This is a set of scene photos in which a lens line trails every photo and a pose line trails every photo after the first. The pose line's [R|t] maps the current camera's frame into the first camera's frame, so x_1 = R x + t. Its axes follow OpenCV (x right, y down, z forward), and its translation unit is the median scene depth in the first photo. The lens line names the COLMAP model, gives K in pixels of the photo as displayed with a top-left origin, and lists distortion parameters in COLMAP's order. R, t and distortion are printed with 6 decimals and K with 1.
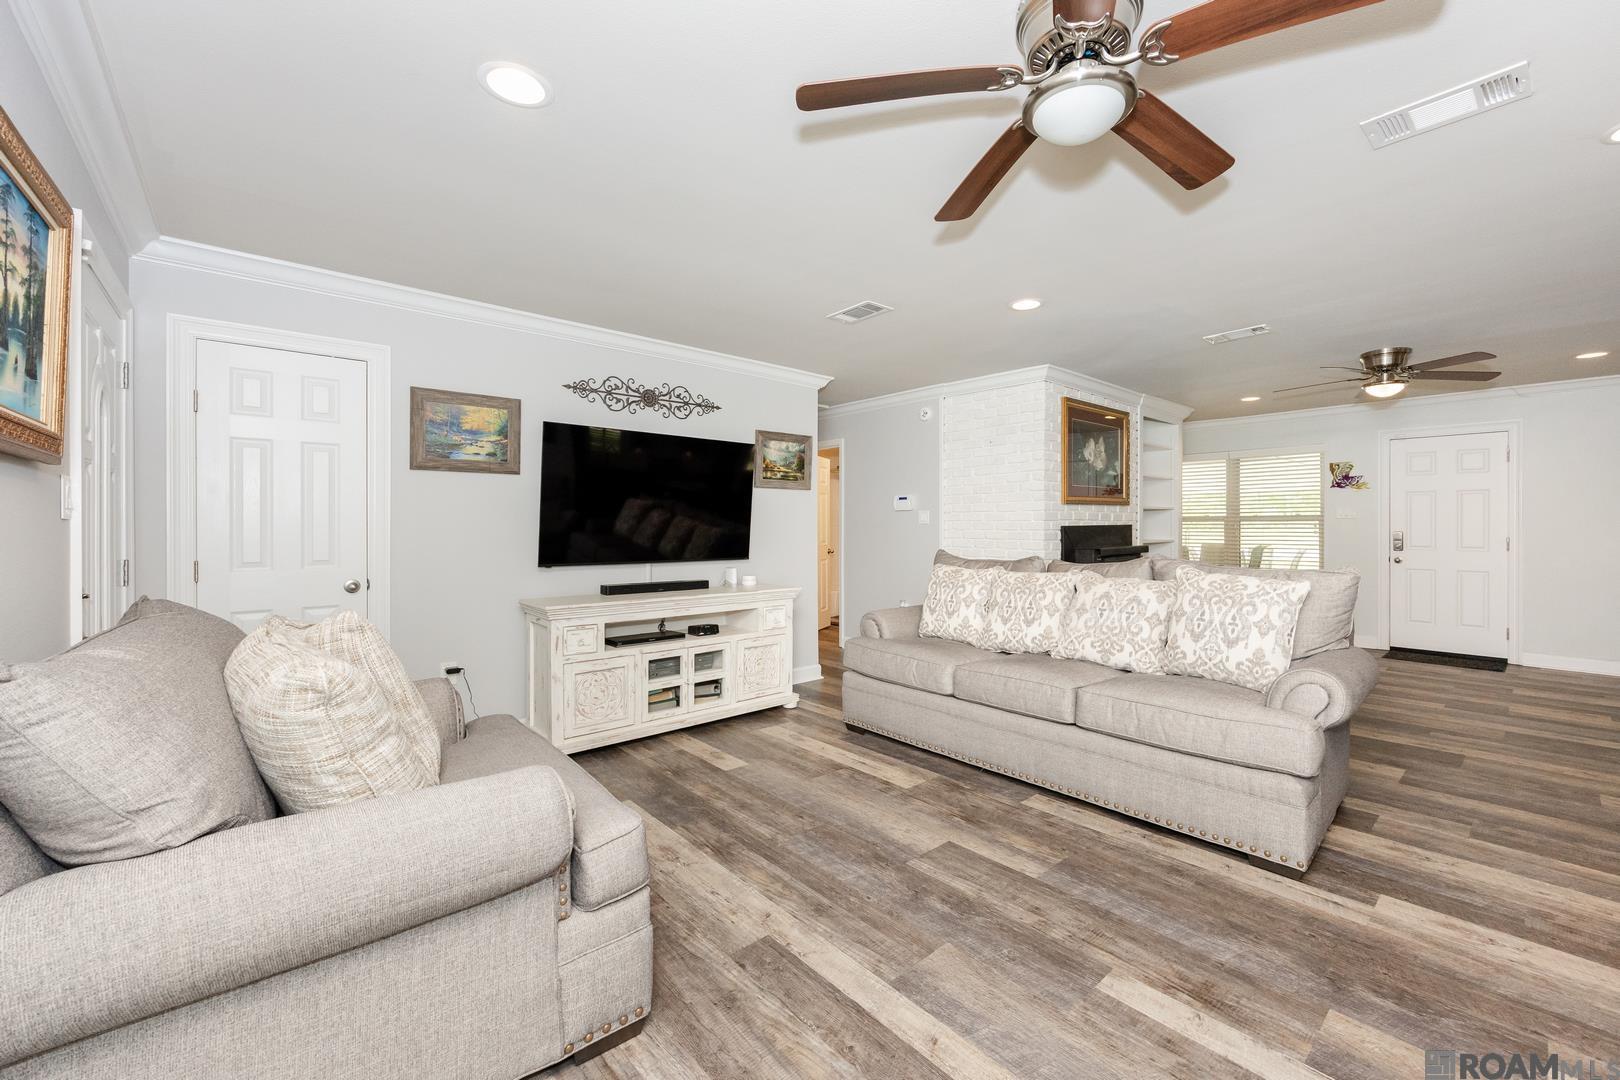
lens RADIAL K [[660.1, 0, 902.8], [0, 660.1, 532.6], [0, 0, 1]] dist [-0.003217, -0.001280]
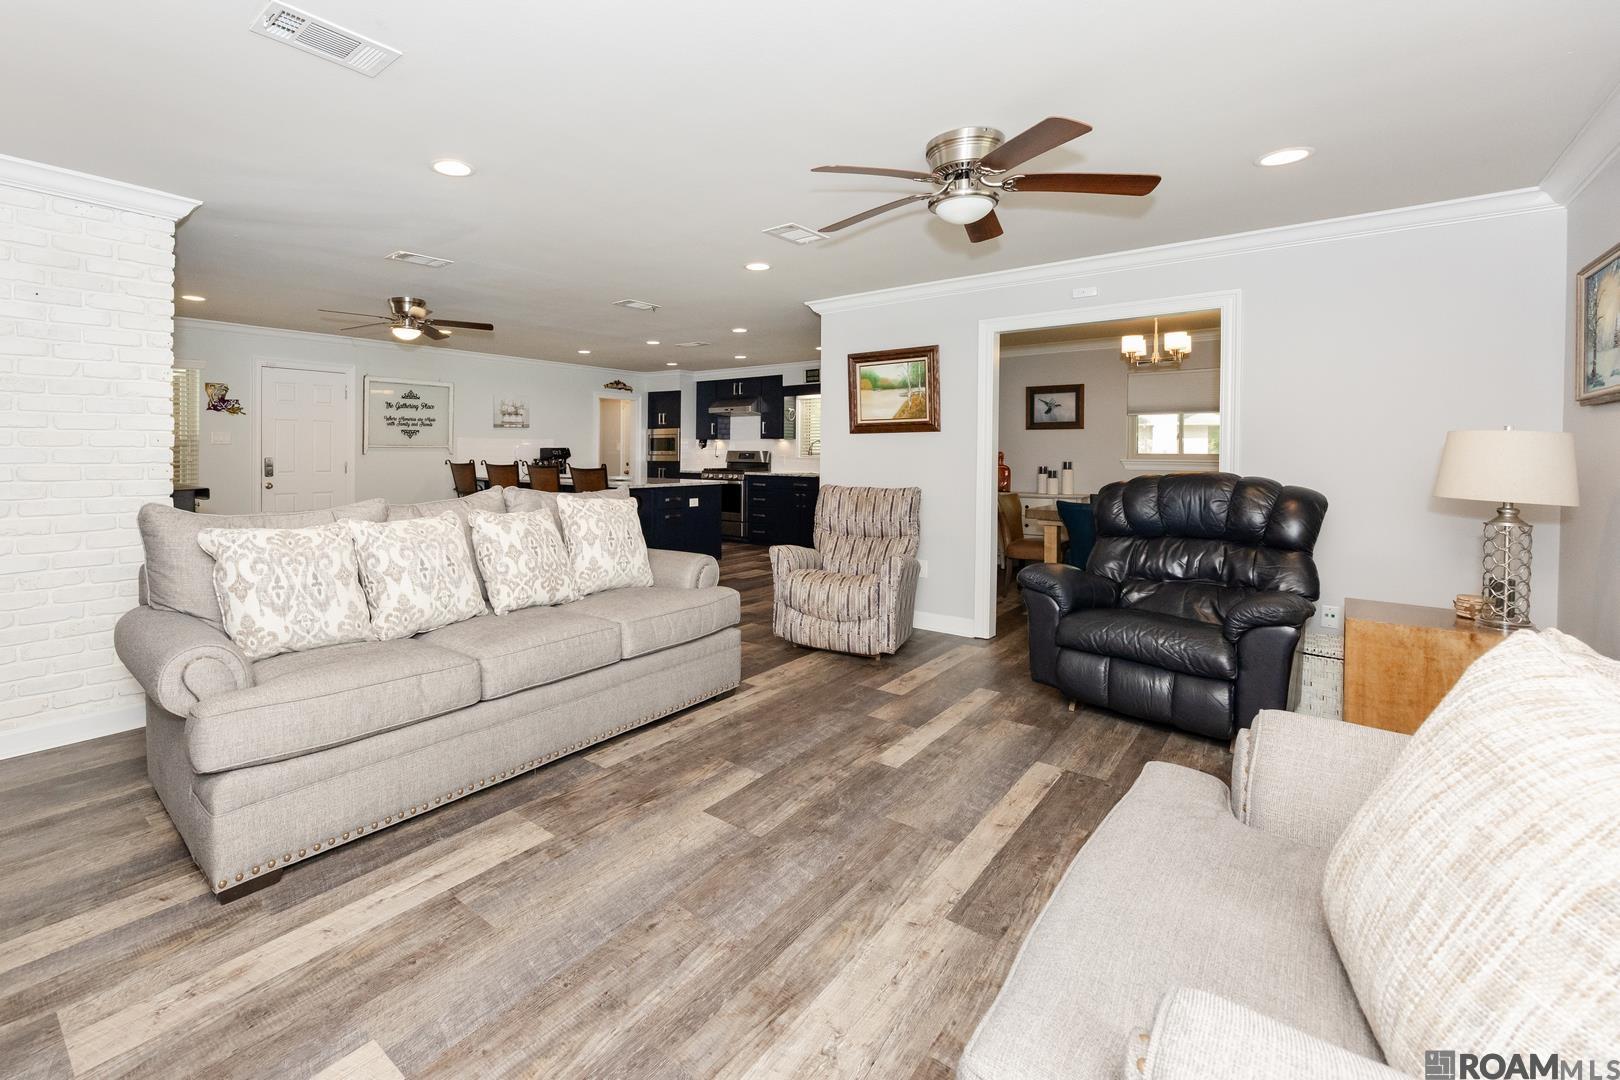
lens RADIAL K [[716.1, 0, 635.6], [0, 716.1, 466.8], [0, 0, 1]] dist [0.000567, 0.000188]
pose [[-0.024621, -0.022332, 0.999447, -0.695401], [0.003068, 0.999744, 0.022414, -0.019419], [-0.999692, 0.003618, -0.024547, 0.865841]]
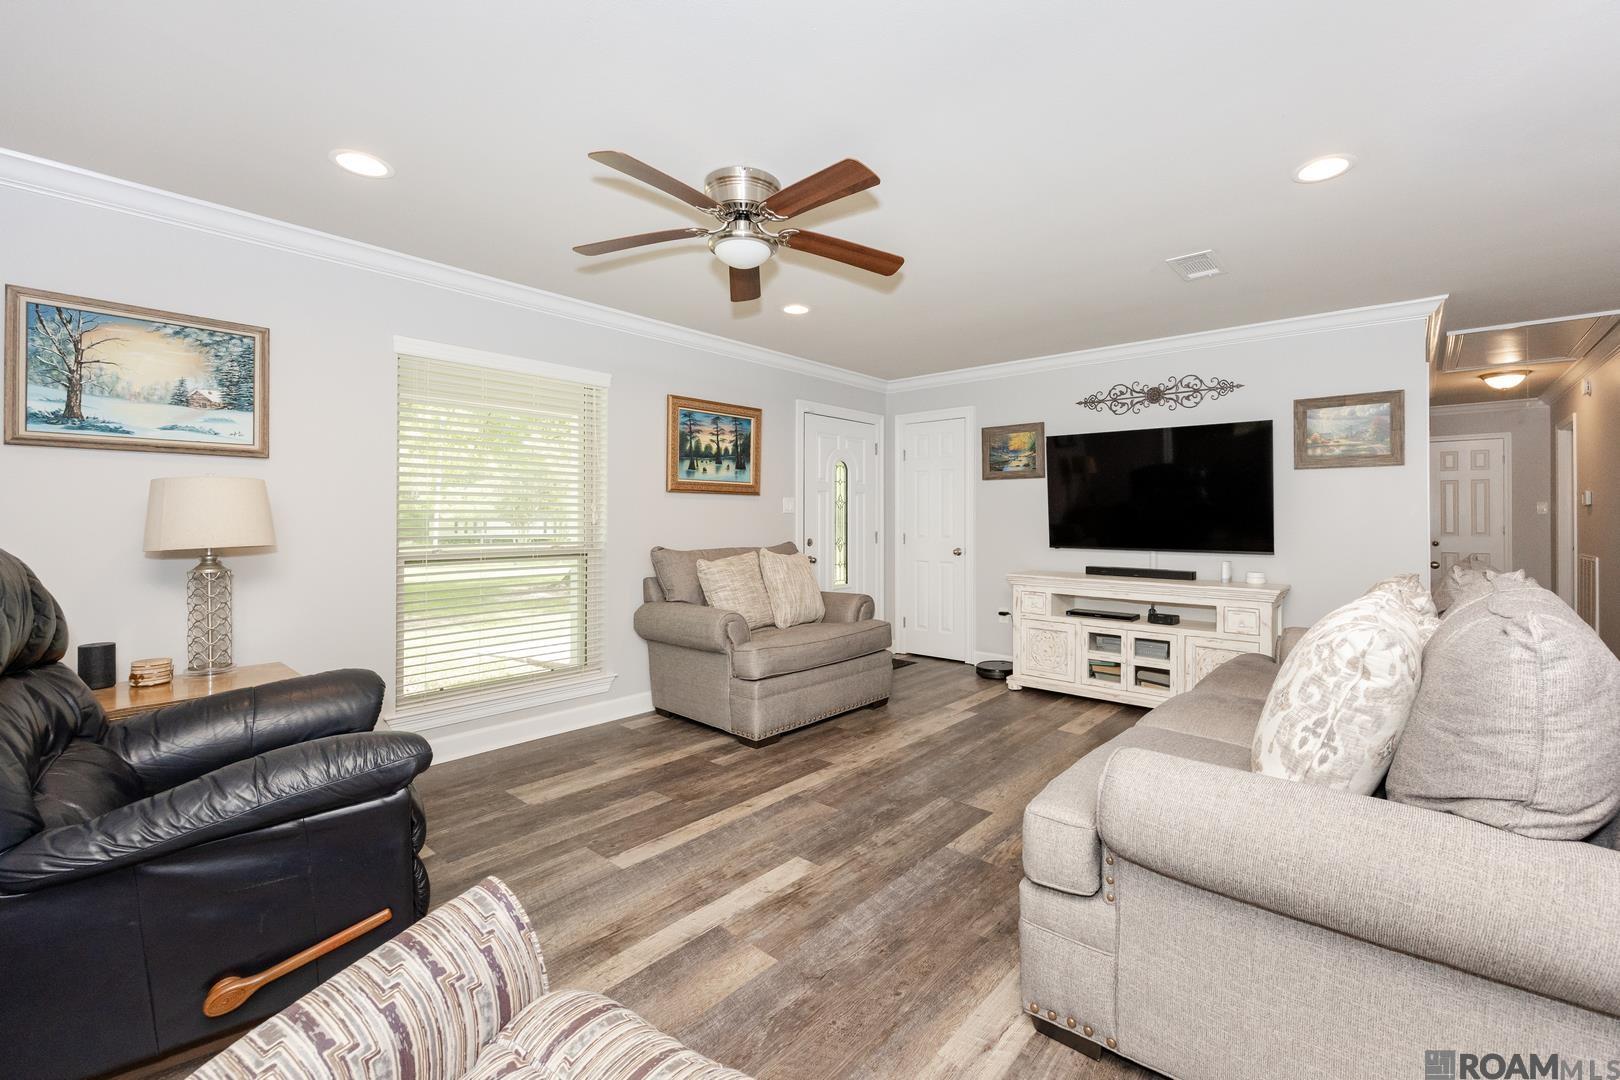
lens RADIAL K [[683.3, 0, 793.3], [0, 683.3, 516.2], [0, 0, 1]] dist [-0.002220, -0.000088]
pose [[0.042803, -0.003946, -0.999076, 0.891118], [-0.011445, 0.999925, -0.004440, 0.002430], [0.999018, 0.011625, 0.042755, 0.489373]]
